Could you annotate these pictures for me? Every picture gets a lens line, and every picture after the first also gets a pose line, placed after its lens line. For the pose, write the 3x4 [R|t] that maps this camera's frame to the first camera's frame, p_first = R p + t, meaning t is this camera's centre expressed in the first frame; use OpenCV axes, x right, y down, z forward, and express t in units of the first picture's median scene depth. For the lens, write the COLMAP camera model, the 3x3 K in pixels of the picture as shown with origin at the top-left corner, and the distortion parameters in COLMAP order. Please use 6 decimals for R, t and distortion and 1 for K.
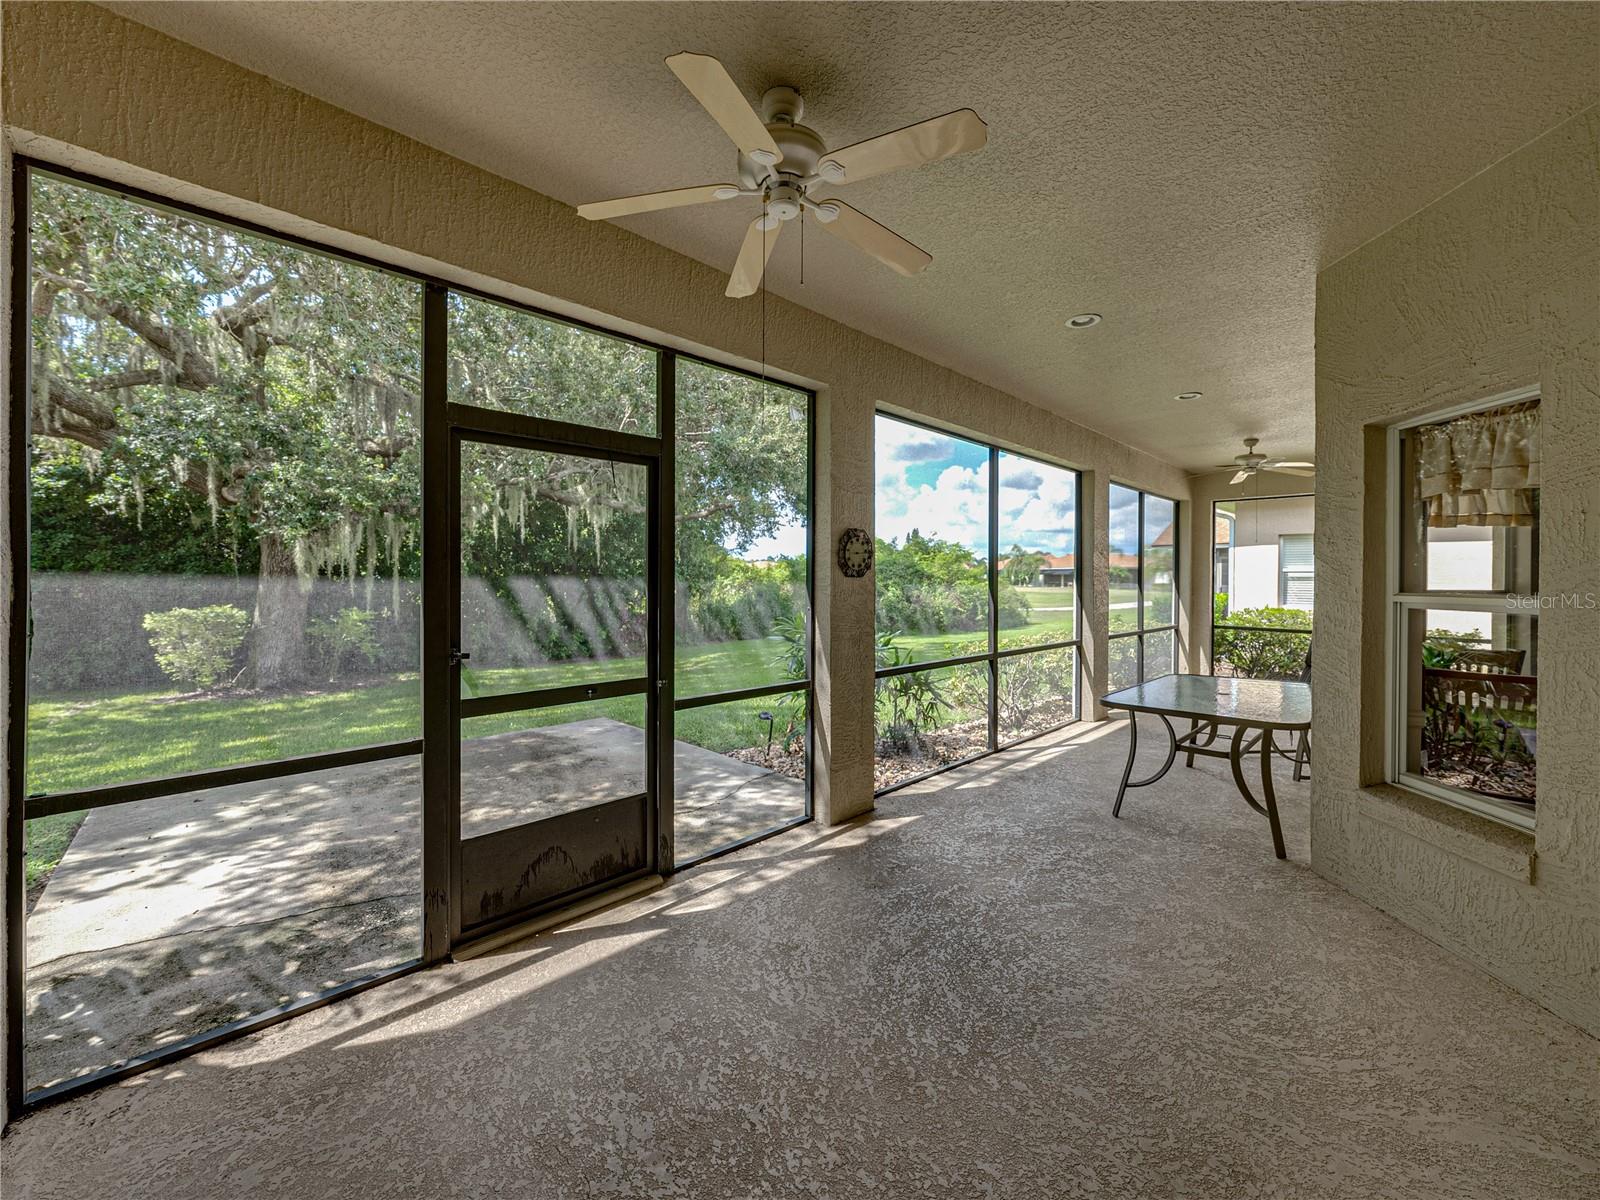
lens RADIAL K [[617.9, 0, 805.9], [0, 617.9, 591.2], [0, 0, 1]] dist [-0.002318, -0.000134]
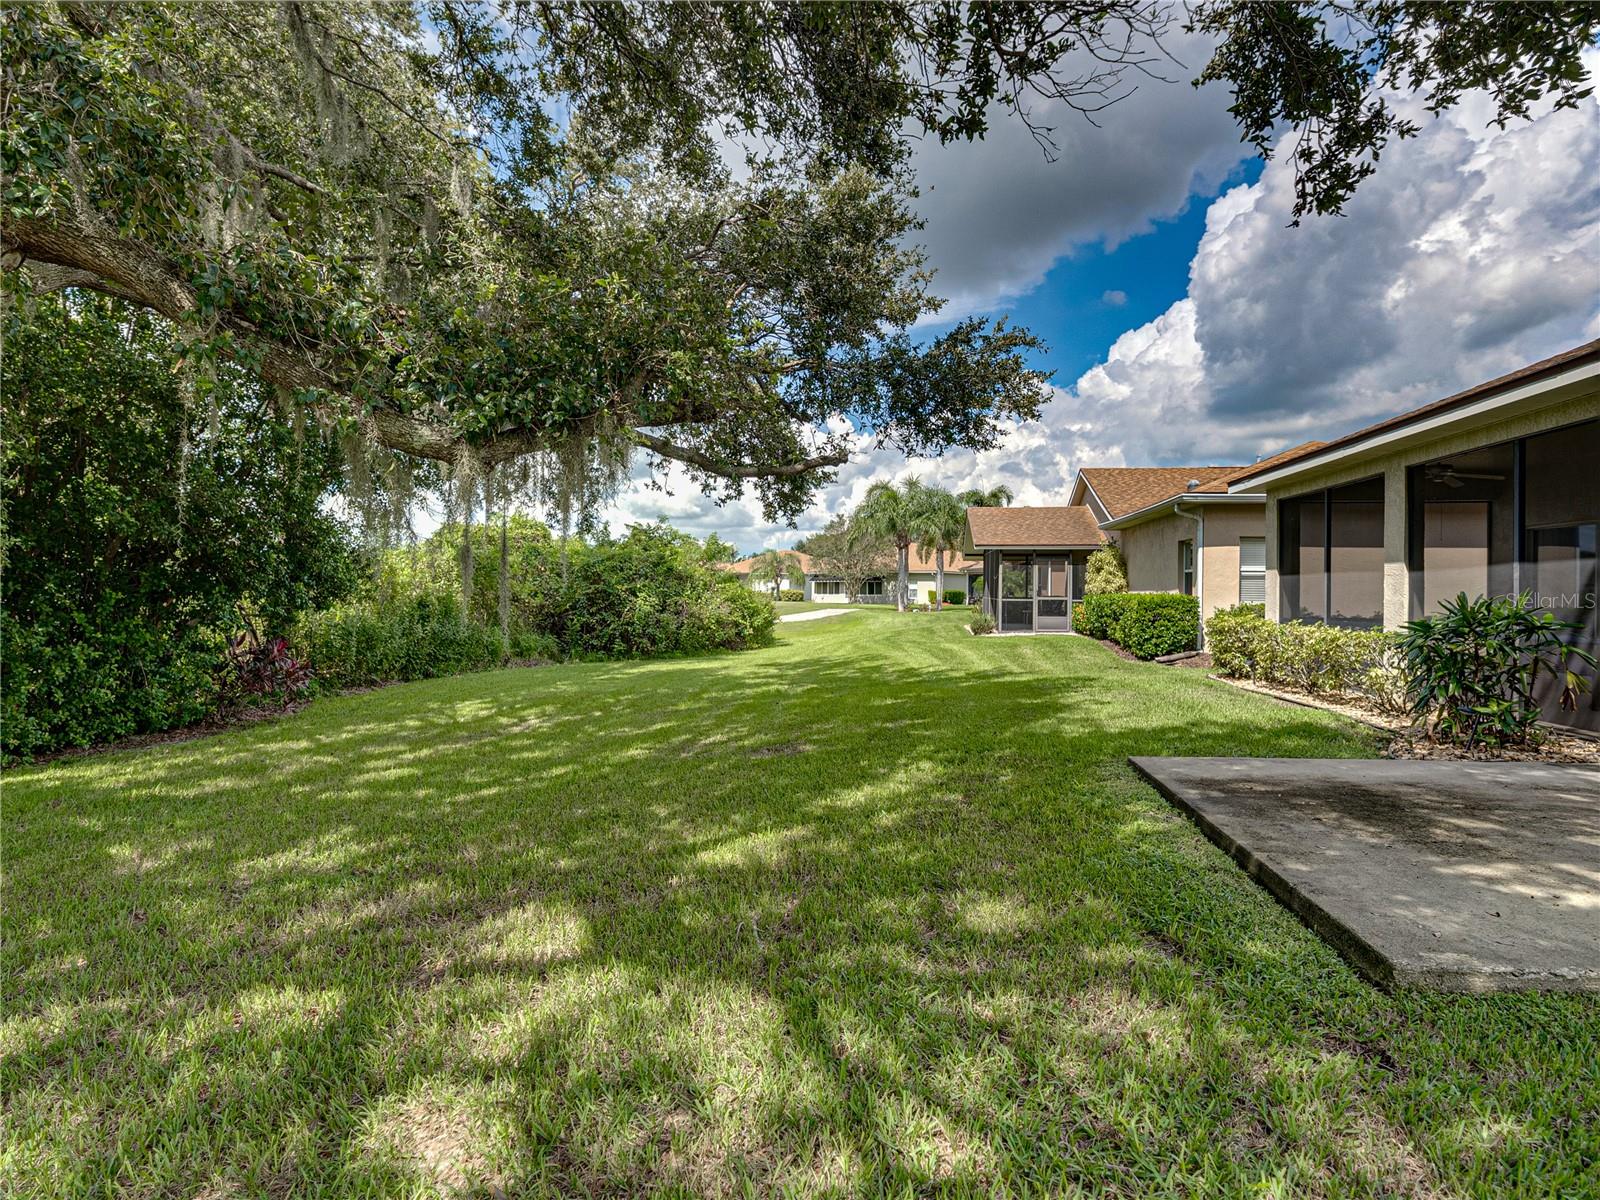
lens RADIAL K [[844.4, 0, 802.5], [0, 844.4, 593.3], [0, 0, 1]] dist [-0.003080, -0.000373]
pose [[0.783982, -0.000584, 0.620783, -2.038878], [0.009925, 0.999884, -0.011592, 0.046978], [-0.620704, 0.015249, 0.783897, 0.902516]]
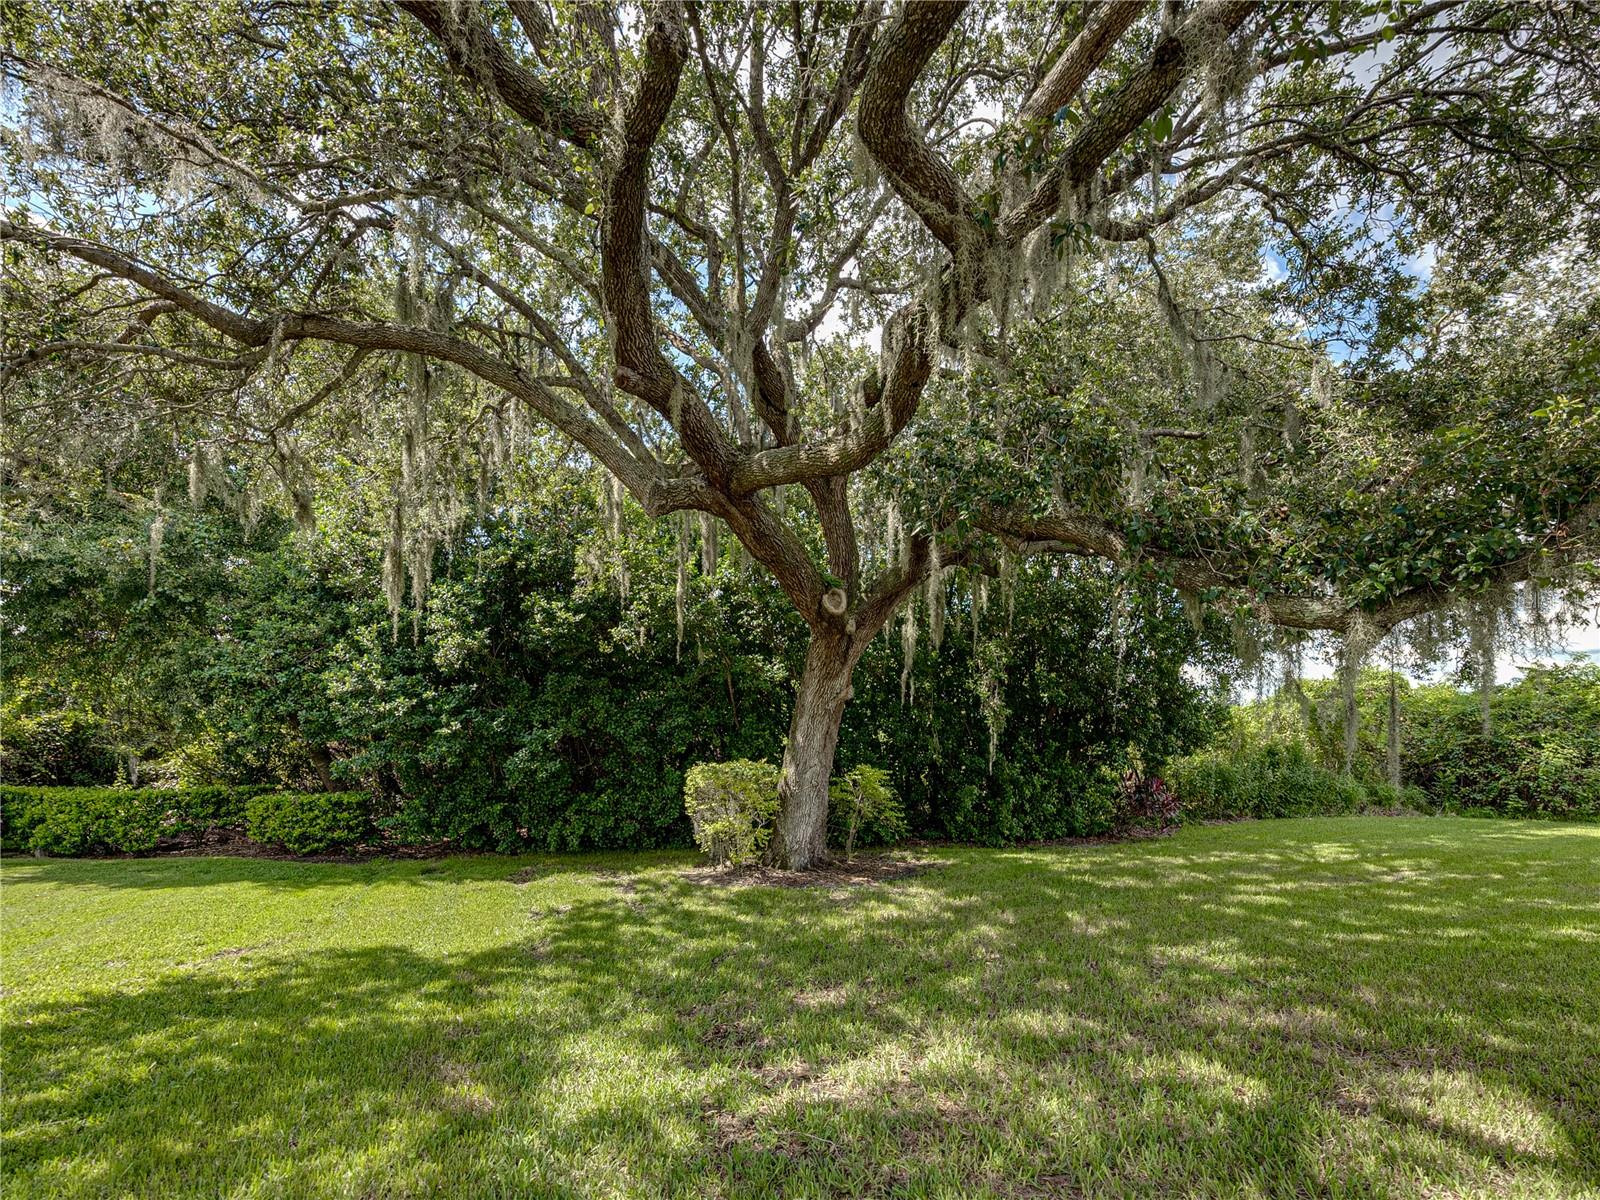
lens RADIAL K [[662.7, 0, 814.4], [0, 662.7, 711.5], [0, 0, 1]] dist [-0.002148, -0.000077]
pose [[0.941069, -0.012340, -0.337990, -2.117755], [-0.007600, 0.998310, -0.057609, 0.034435], [0.338130, 0.056783, 0.939385, 0.905360]]
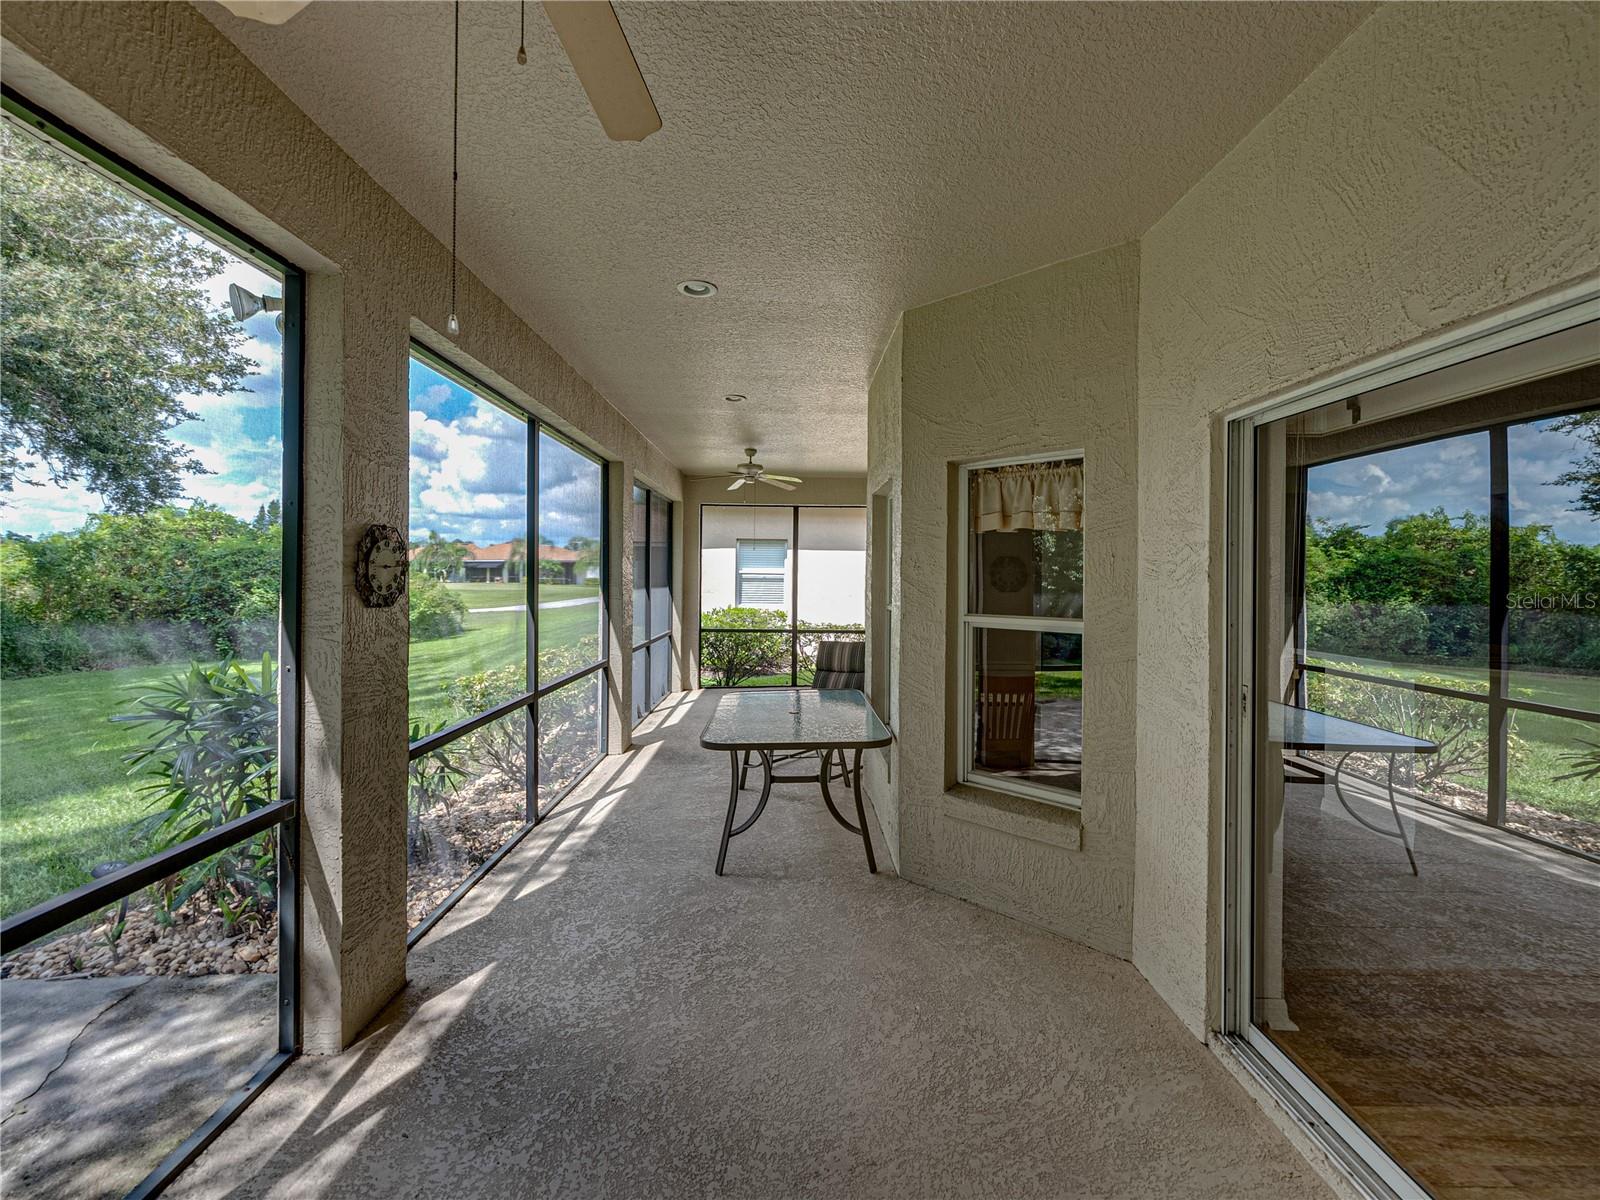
lens RADIAL K [[705.5, 0, 804.5], [0, 705.5, 581.7], [0, 0, 1]] dist [-0.002357, -0.000785]
pose [[0.679315, -0.006324, 0.733820, -0.139788], [0.010813, 0.999941, -0.001392, -0.041981], [-0.733768, 0.008880, 0.679343, 0.247643]]
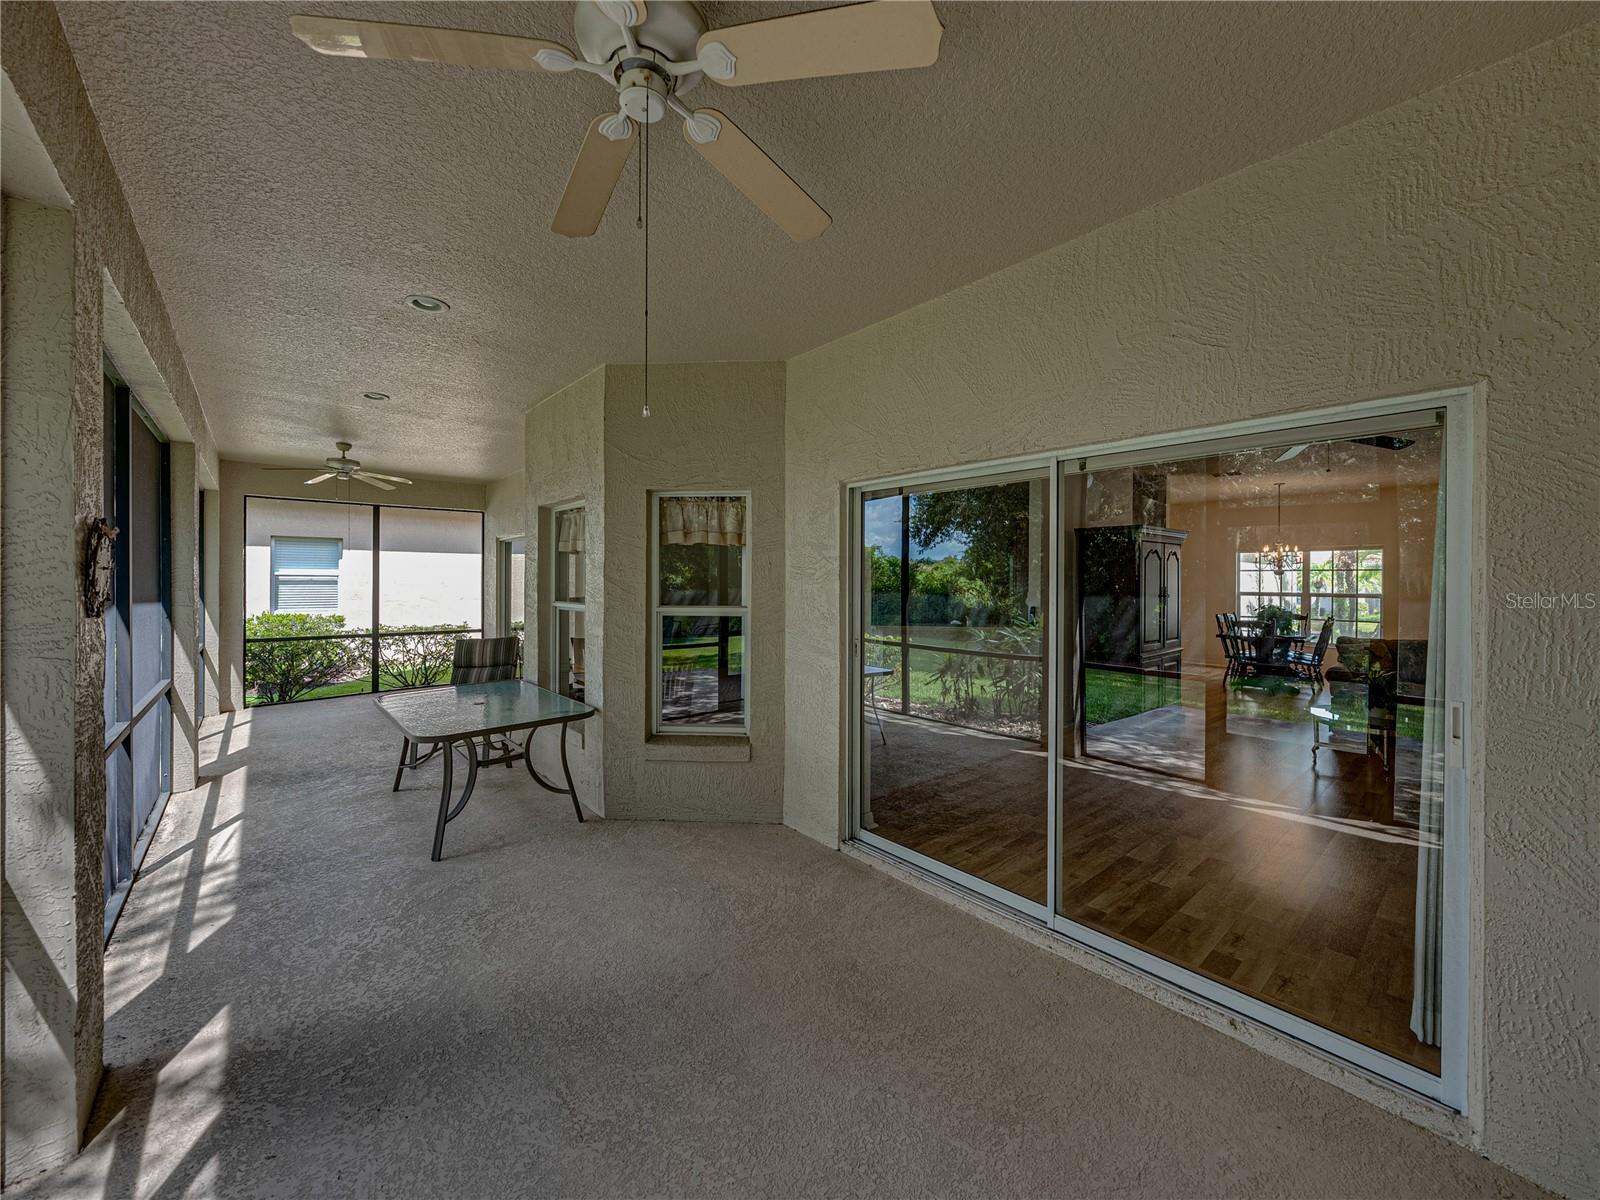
lens RADIAL K [[617.9, 0, 805.9], [0, 617.9, 591.2], [0, 0, 1]] dist [-0.002318, -0.000134]
pose [[0.046388, -0.024355, 0.998627, -0.380214], [0.017217, 0.999574, 0.023578, -0.045072], [-0.998775, 0.016099, 0.046788, 0.418051]]
